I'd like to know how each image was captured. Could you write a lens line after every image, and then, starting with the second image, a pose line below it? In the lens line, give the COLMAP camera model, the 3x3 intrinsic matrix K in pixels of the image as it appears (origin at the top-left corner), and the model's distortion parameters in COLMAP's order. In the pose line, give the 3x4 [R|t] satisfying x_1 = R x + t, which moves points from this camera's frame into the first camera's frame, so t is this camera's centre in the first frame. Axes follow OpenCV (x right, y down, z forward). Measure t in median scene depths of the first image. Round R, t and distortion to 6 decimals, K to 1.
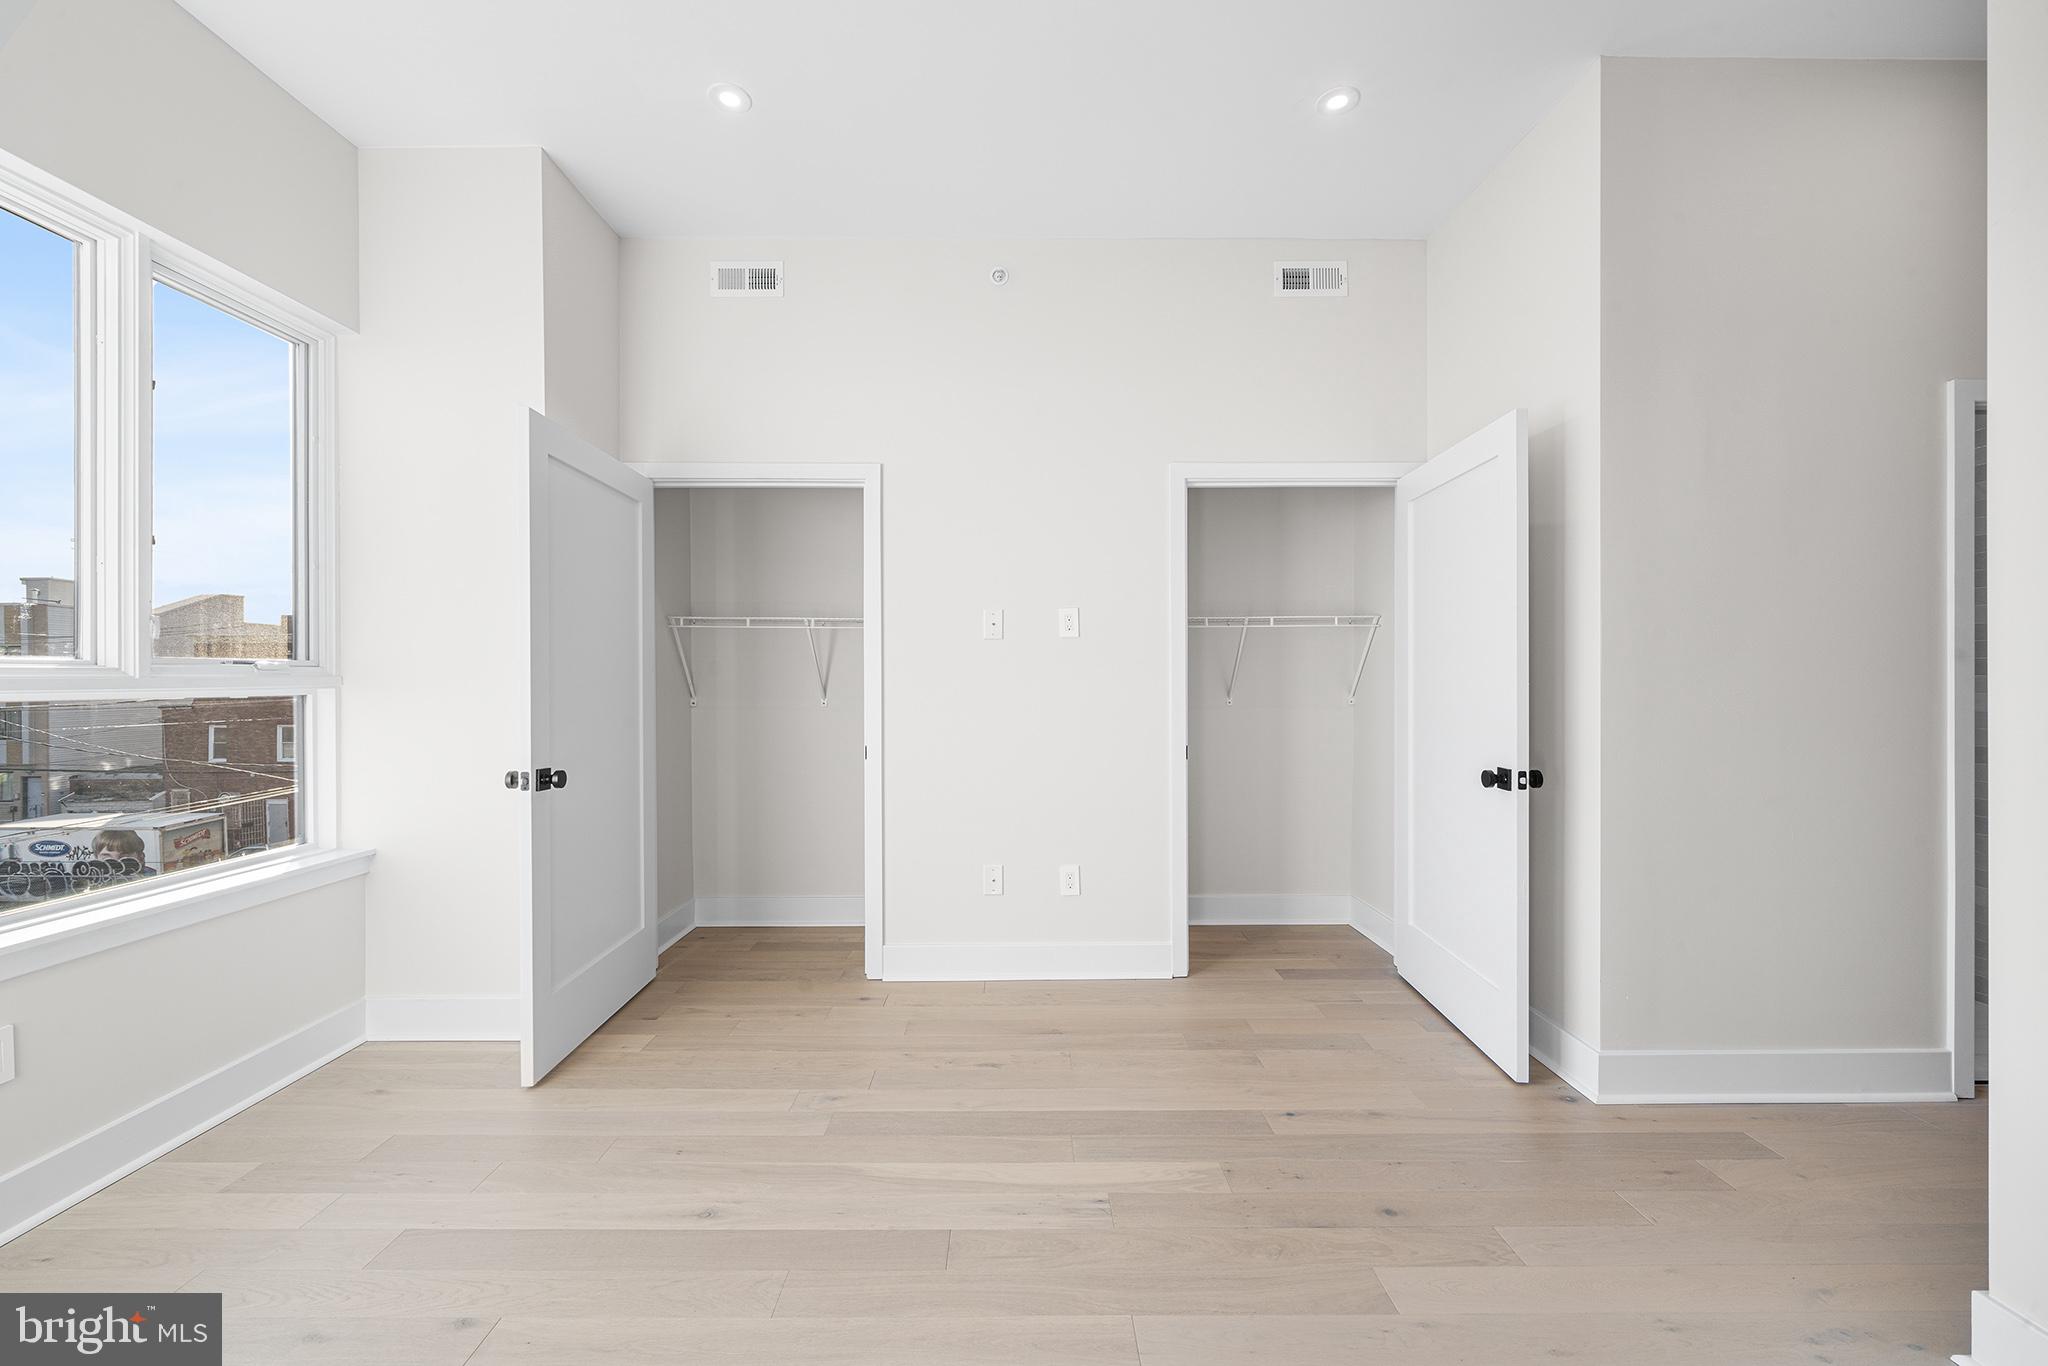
lens RADIAL K [[814.4, 0, 1022.1], [0, 814.4, 688.5], [0, 0, 1]] dist [-0.000227, -0.000111]
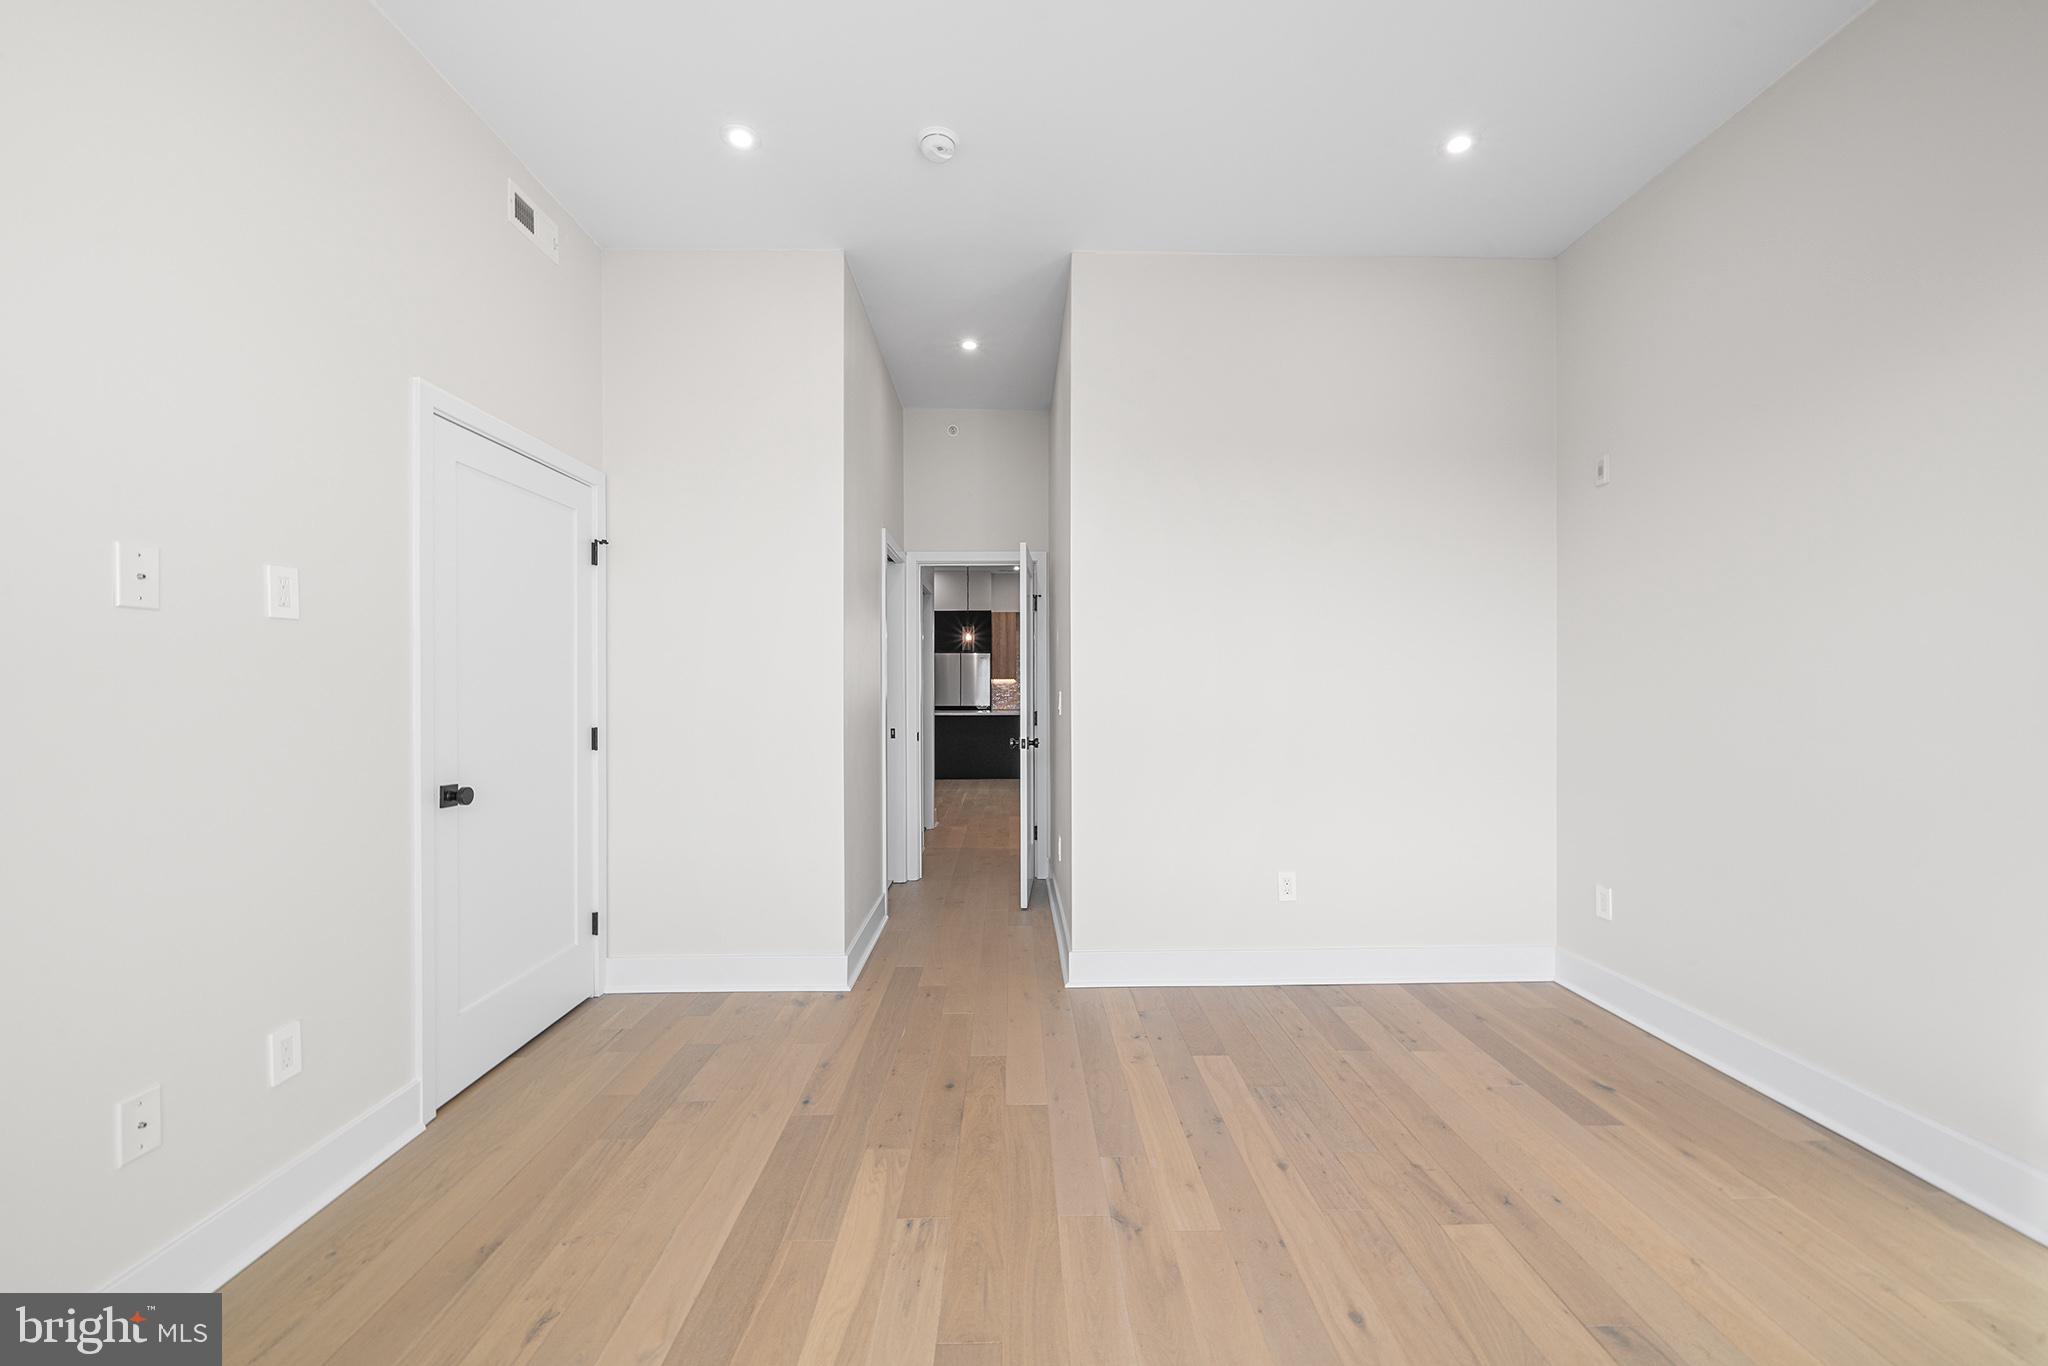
lens RADIAL K [[814.4, 0, 1022.1], [0, 814.4, 688.5], [0, 0, 1]] dist [-0.000227, -0.000111]
pose [[-0.007267, 0.004294, 0.999964, -0.748805], [0.014974, 0.999879, -0.004185, -0.009458], [-0.999861, 0.014943, -0.007330, 0.724881]]
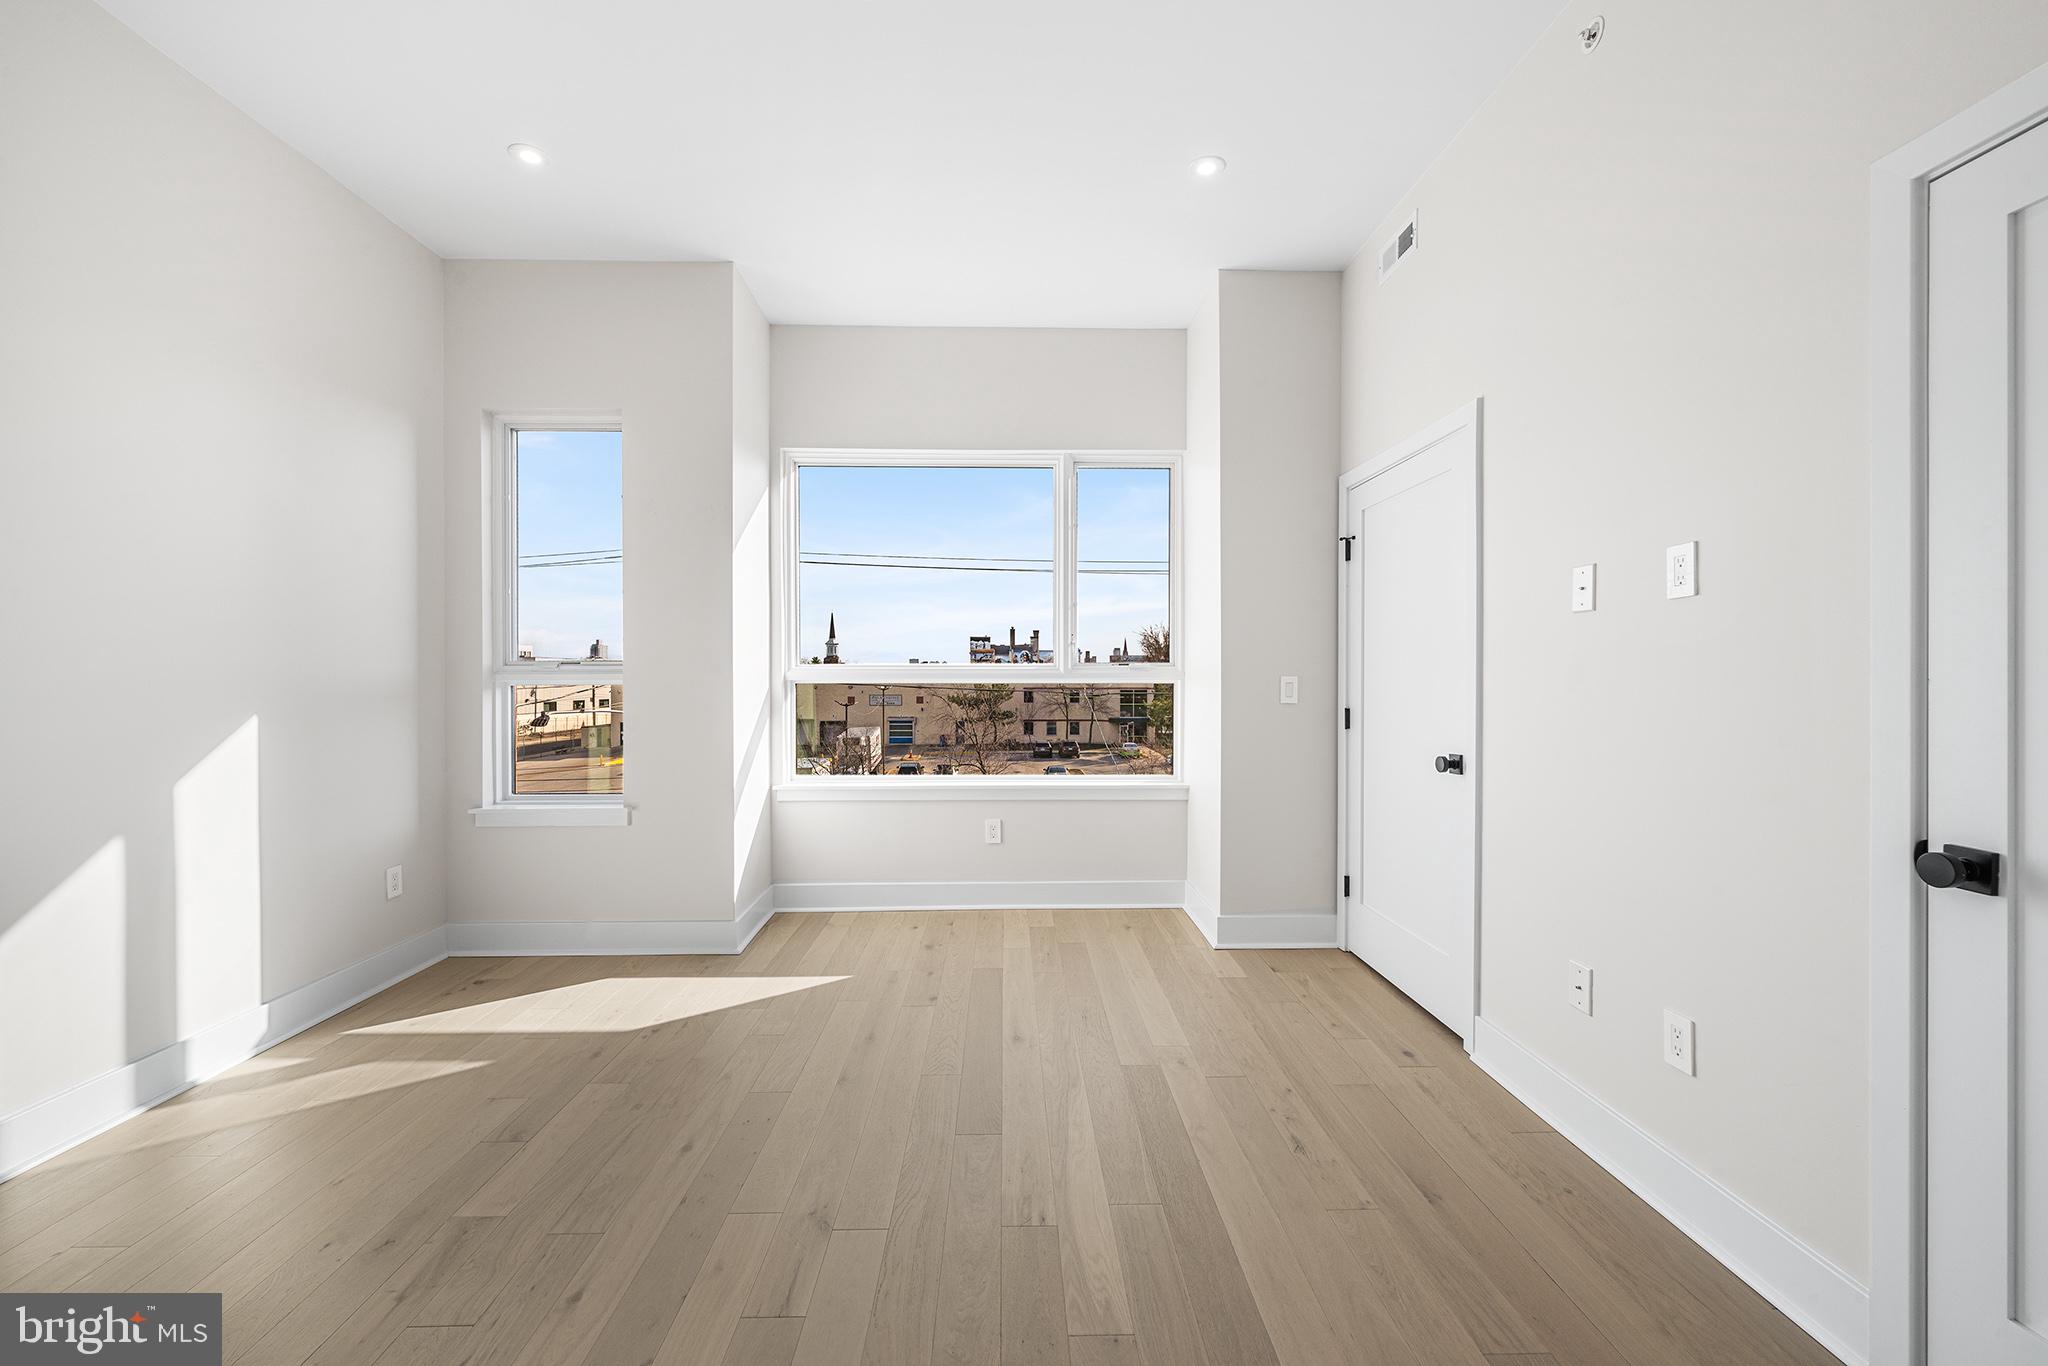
lens RADIAL K [[810.1, 0, 1019.8], [0, 810.1, 679.2], [0, 0, 1]] dist [0.000360, 0.000012]
pose [[0.015168, 0.008447, -0.999849, 0.882217], [-0.010391, 0.999912, 0.008289, -0.013907], [0.999831, 0.010264, 0.015254, 0.800964]]
